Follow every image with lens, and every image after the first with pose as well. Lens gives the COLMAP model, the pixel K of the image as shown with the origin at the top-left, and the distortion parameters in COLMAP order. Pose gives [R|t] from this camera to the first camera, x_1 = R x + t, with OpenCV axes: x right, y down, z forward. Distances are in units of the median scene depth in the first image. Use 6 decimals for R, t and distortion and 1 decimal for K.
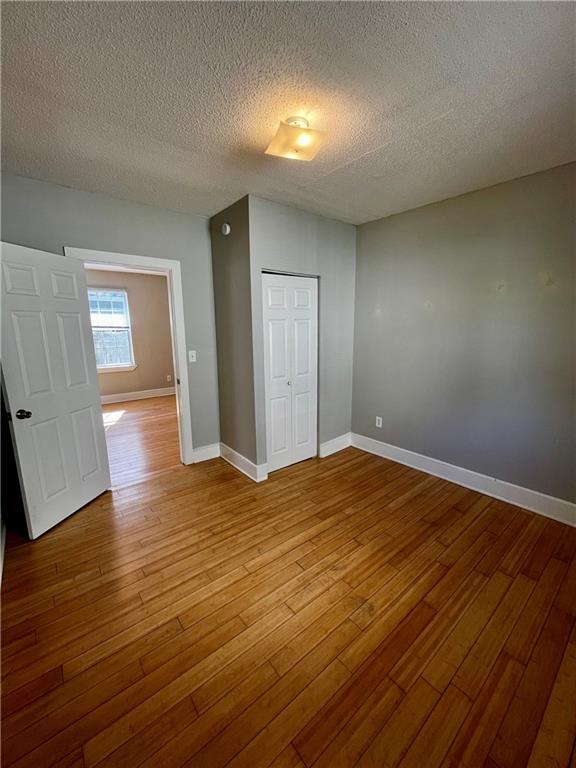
lens RADIAL K [[309.7, 0, 287.7], [0, 309.7, 384.7], [0, 0, 1]] dist [-0.000628, -0.000382]
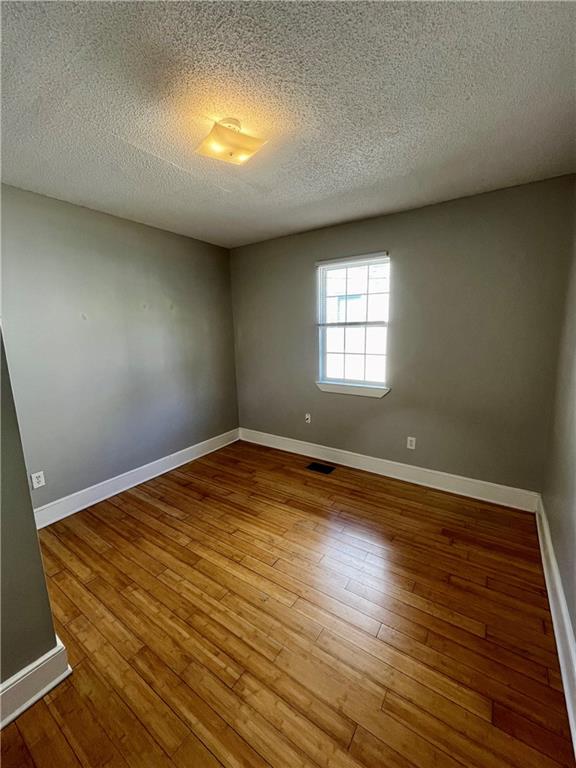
lens RADIAL K [[304.3, 0, 288.1], [0, 304.3, 392.5], [0, 0, 1]] dist [-0.000034, -0.000131]
pose [[-0.280281, -0.180628, 0.942770, -0.671745], [0.205688, 0.948023, 0.242784, -0.164953], [-0.937622, 0.261964, -0.228560, 0.827240]]
